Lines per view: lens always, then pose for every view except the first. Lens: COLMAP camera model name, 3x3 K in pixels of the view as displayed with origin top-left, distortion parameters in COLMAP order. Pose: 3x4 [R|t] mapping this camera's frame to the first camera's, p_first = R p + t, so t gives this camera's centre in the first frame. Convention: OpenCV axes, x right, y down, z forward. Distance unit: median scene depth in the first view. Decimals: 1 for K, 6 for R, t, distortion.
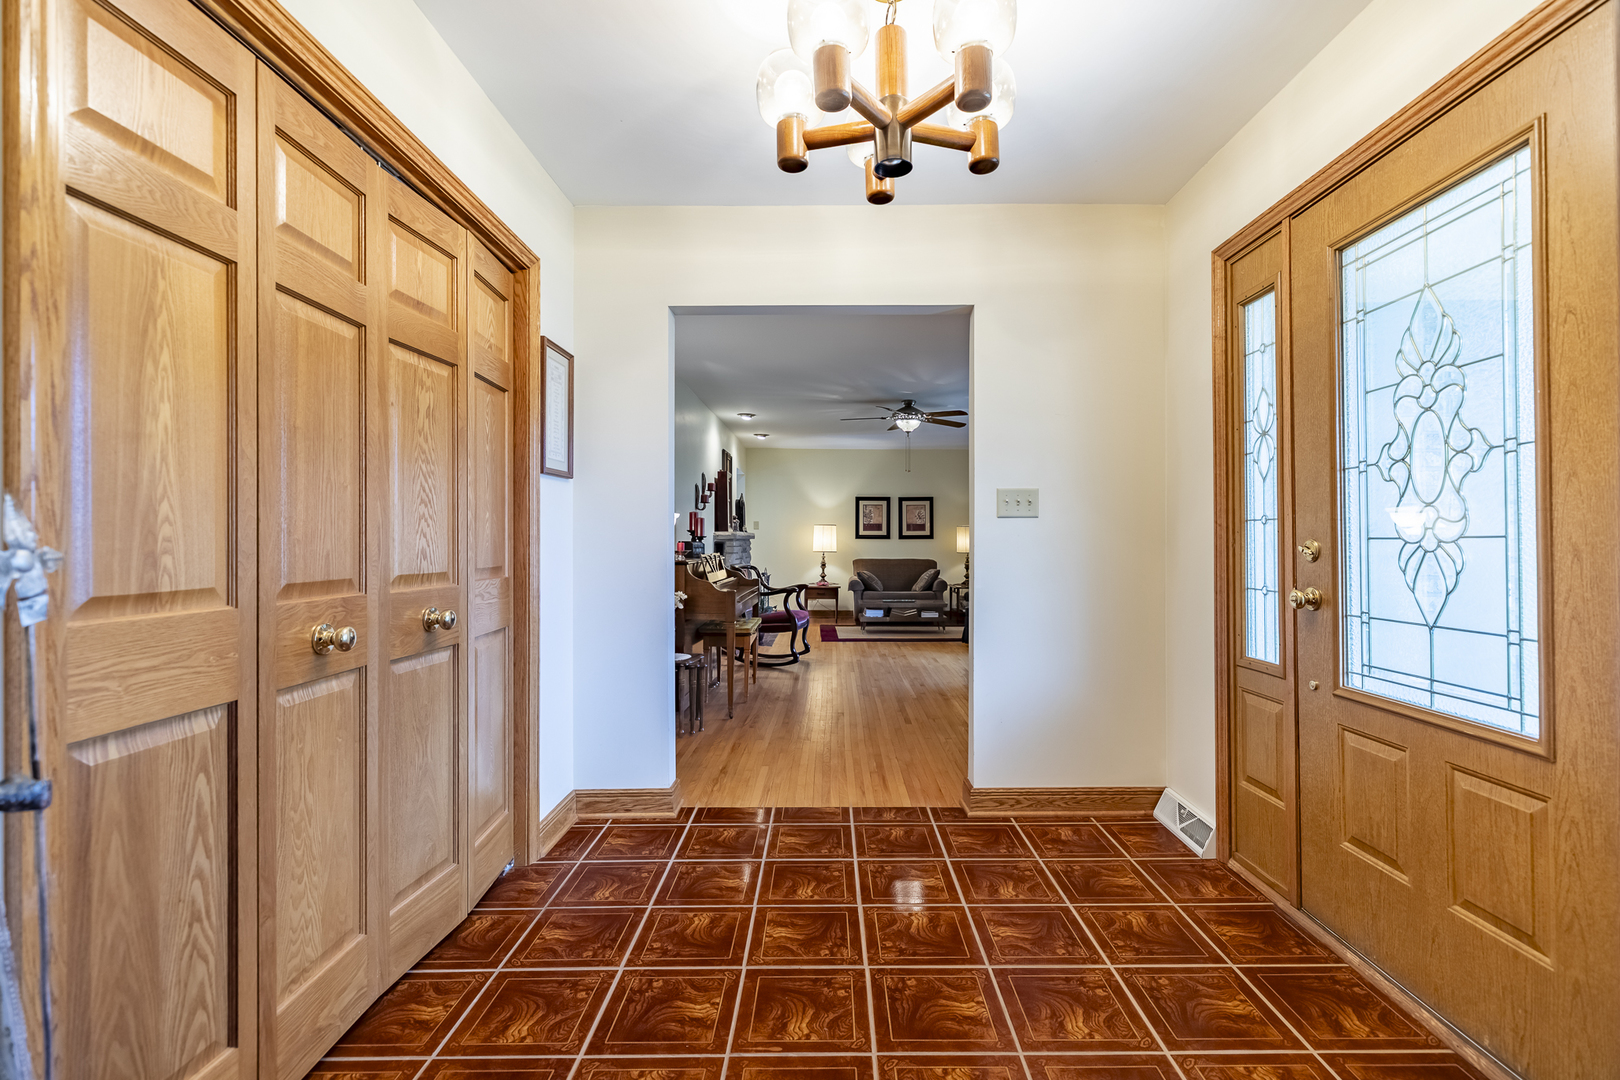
lens RADIAL K [[722.0, 0, 823.3], [0, 722.0, 540.5], [0, 0, 1]] dist [0.007843, -0.002942]
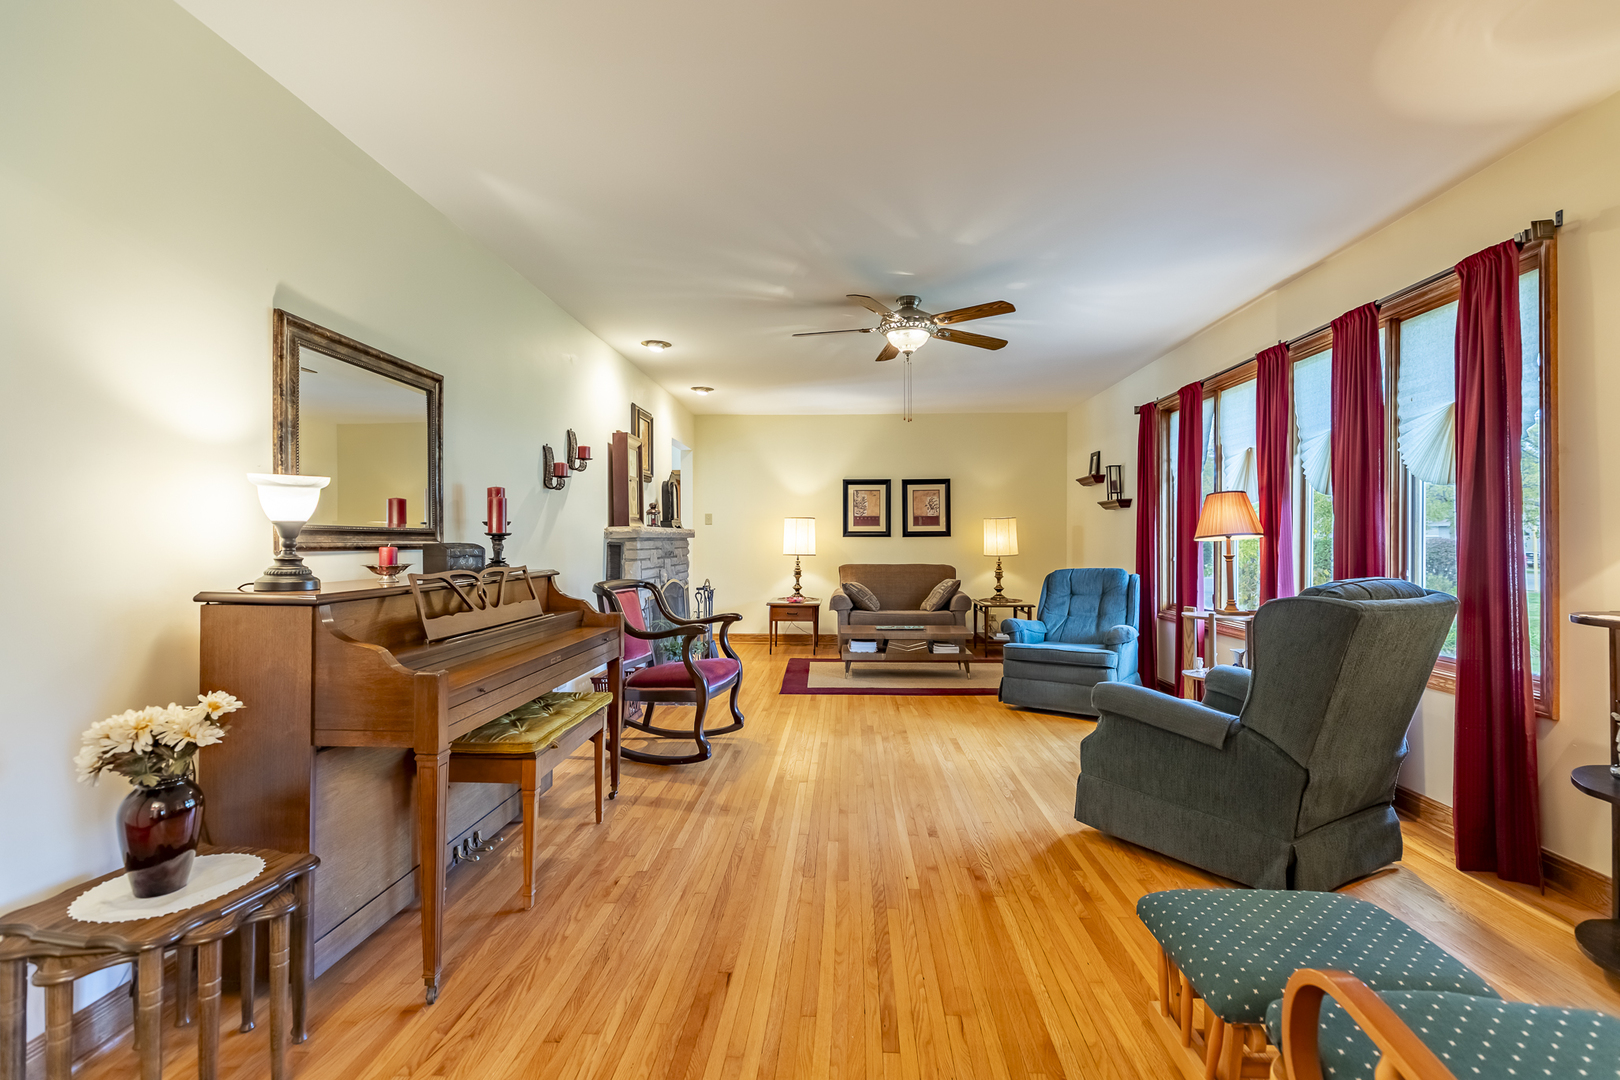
lens RADIAL K [[722.0, 0, 802.5], [0, 722.0, 542.4], [0, 0, 1]] dist [0.007843, -0.002942]
pose [[0.998826, -0.004959, -0.048194, 0.047523], [0.005166, 0.999978, 0.004185, -0.000020], [0.048172, -0.004429, 0.998829, 0.328557]]
